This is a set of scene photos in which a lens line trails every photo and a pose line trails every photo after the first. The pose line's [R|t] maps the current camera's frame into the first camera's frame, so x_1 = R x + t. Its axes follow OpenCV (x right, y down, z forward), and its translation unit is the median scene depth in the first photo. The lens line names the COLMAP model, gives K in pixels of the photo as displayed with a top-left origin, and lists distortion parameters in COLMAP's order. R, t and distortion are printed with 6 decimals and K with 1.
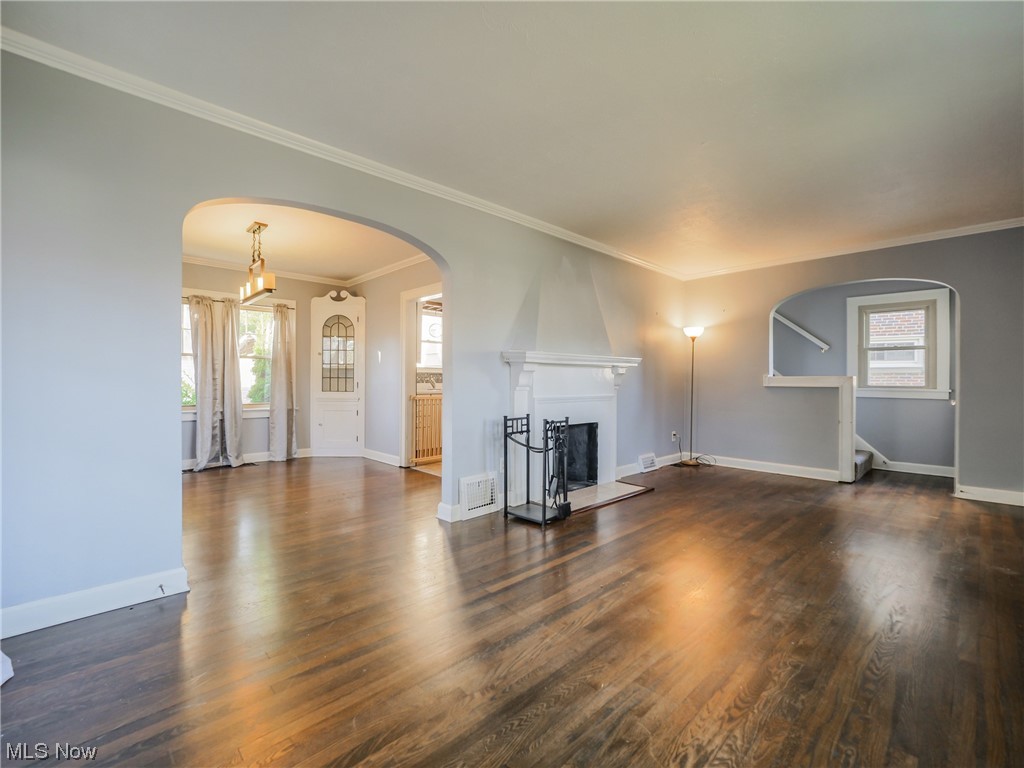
lens RADIAL K [[446.8, 0, 509.9], [0, 446.8, 393.1], [0, 0, 1]] dist [-0.004629, -0.000465]
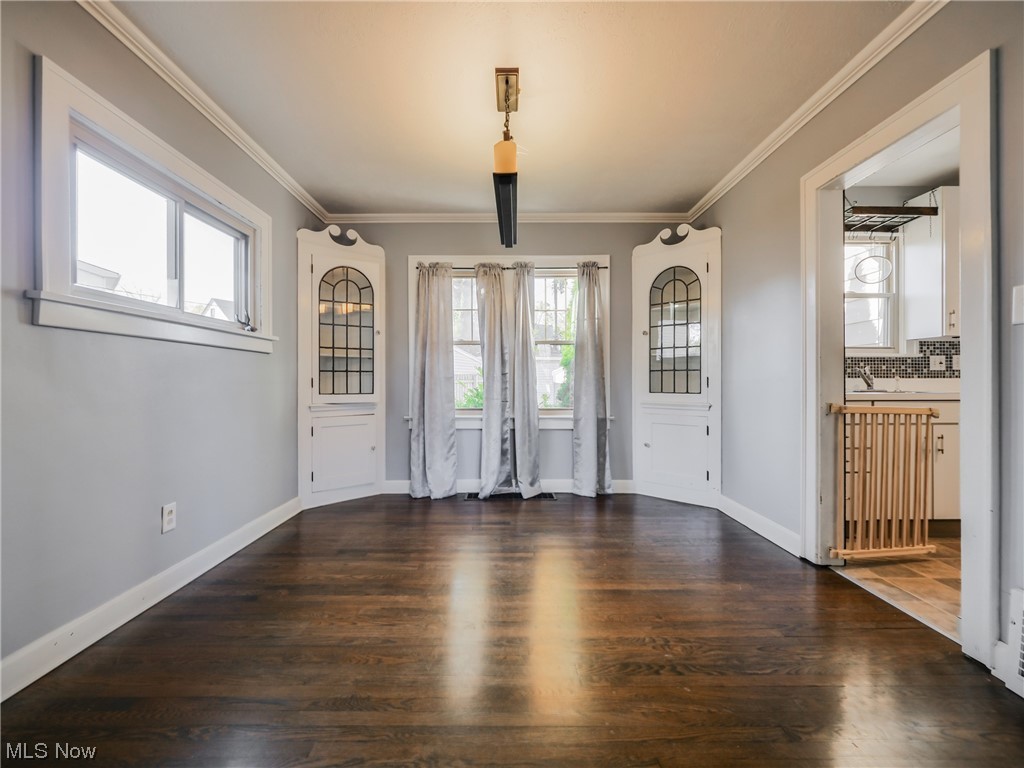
lens RADIAL K [[446.8, 0, 499.7], [0, 446.8, 374.3], [0, 0, 1]] dist [-0.004629, -0.000465]
pose [[0.713602, -0.017835, -0.700324, -0.137163], [-0.013782, 0.999125, -0.039489, -0.001772], [0.700416, 0.037831, 0.712732, 0.426299]]
